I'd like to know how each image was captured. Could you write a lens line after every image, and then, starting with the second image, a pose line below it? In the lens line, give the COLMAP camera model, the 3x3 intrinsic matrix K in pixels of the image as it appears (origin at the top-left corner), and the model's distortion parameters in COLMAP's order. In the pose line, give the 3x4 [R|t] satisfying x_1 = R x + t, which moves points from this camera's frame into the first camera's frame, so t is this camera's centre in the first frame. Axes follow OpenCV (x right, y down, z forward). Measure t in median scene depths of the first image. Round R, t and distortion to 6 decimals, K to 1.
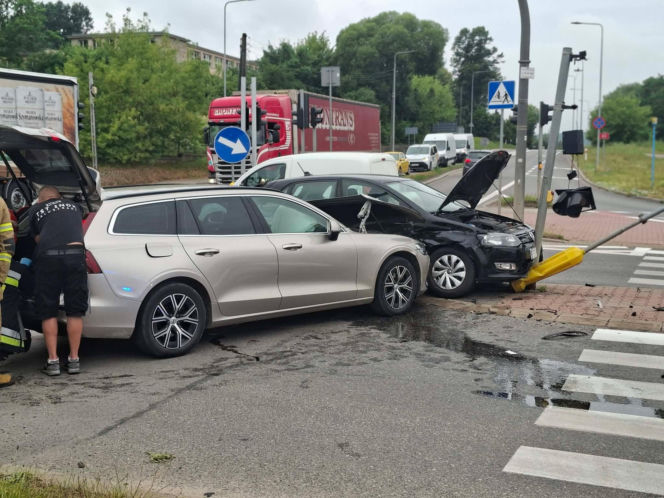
lens RADIAL K [[908.1, 0, 342.3], [0, 908.1, 239.1], [0, 0, 1]] dist [0.170639, -0.373353]
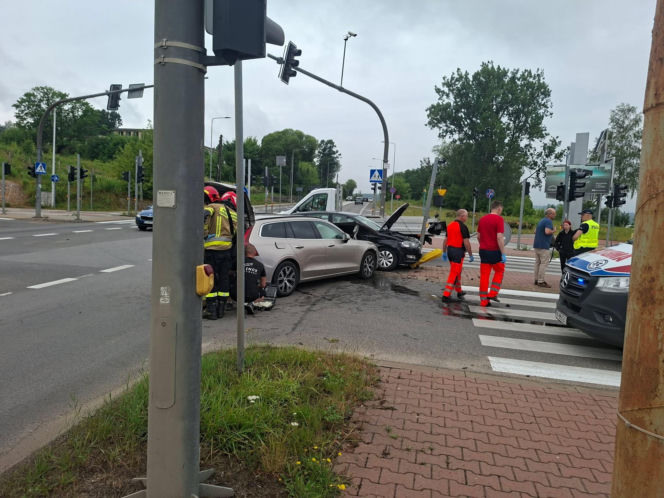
lens RADIAL K [[455.9, 0, 336.7], [0, 455.9, 241.8], [0, 0, 1]] dist [0.111124, -0.142193]
pose [[0.983367, 0.026687, 0.179661, -0.194459], [-0.026178, 0.999644, -0.005200, 0.004646], [-0.179736, 0.000410, 0.983715, -0.034887]]
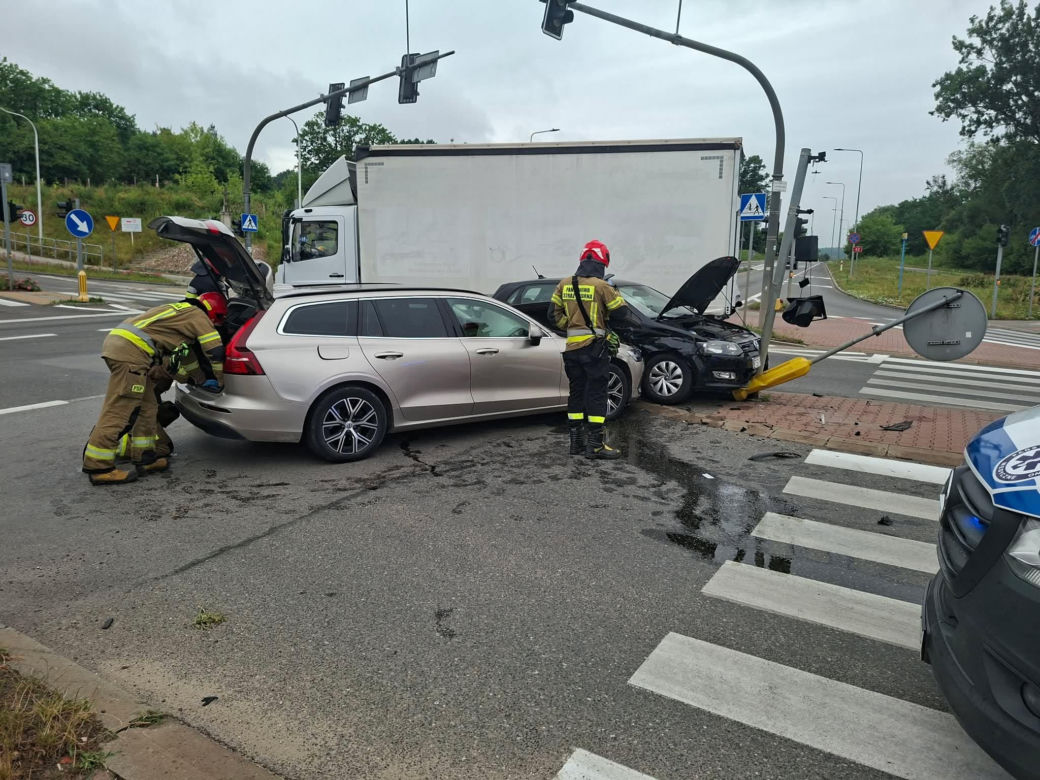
lens RADIAL K [[714.0, 0, 527.4], [0, 714.0, 378.8], [0, 0, 1]] dist [0.111124, -0.142193]
pose [[0.988788, 0.041689, -0.143388, 0.082118], [-0.031847, 0.997020, 0.070260, -0.014334], [0.145890, -0.064906, 0.987169, 0.209742]]
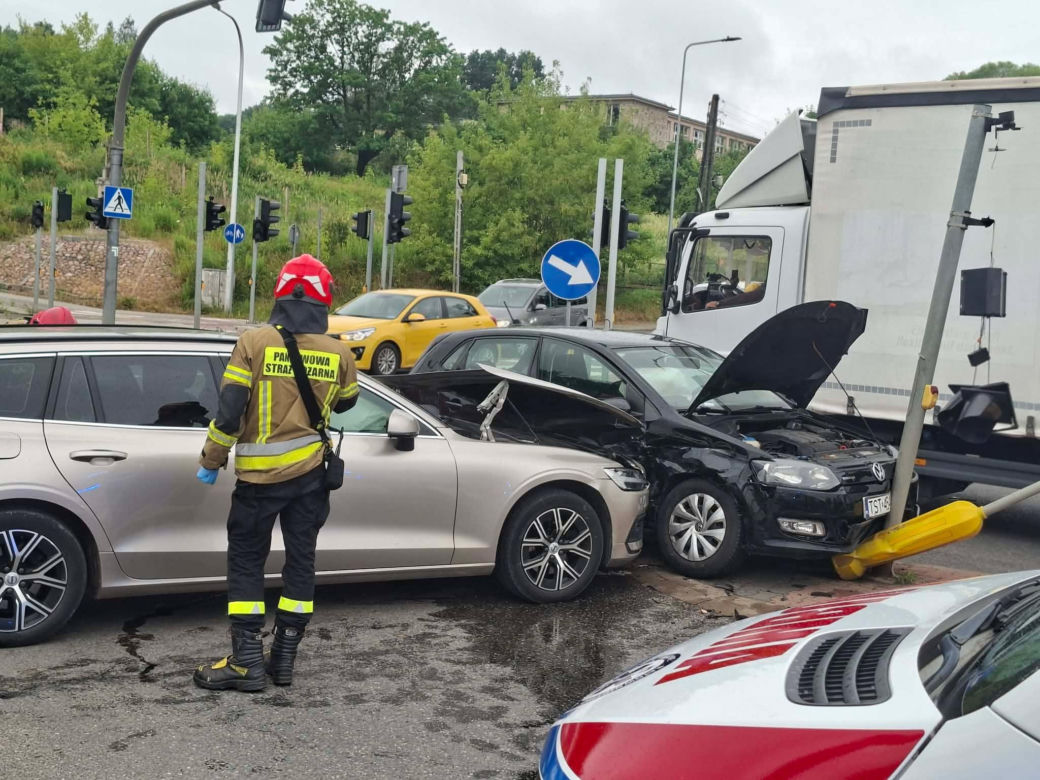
lens RADIAL K [[1422.3, 0, 536.1], [0, 1422.3, 374.5], [0, 0, 1]] dist [0.170639, -0.373353]
pose [[0.962109, 0.068743, -0.263857, 0.245994], [-0.077014, 0.996806, -0.021118, -0.027252], [0.261562, 0.040638, 0.964331, 0.192580]]
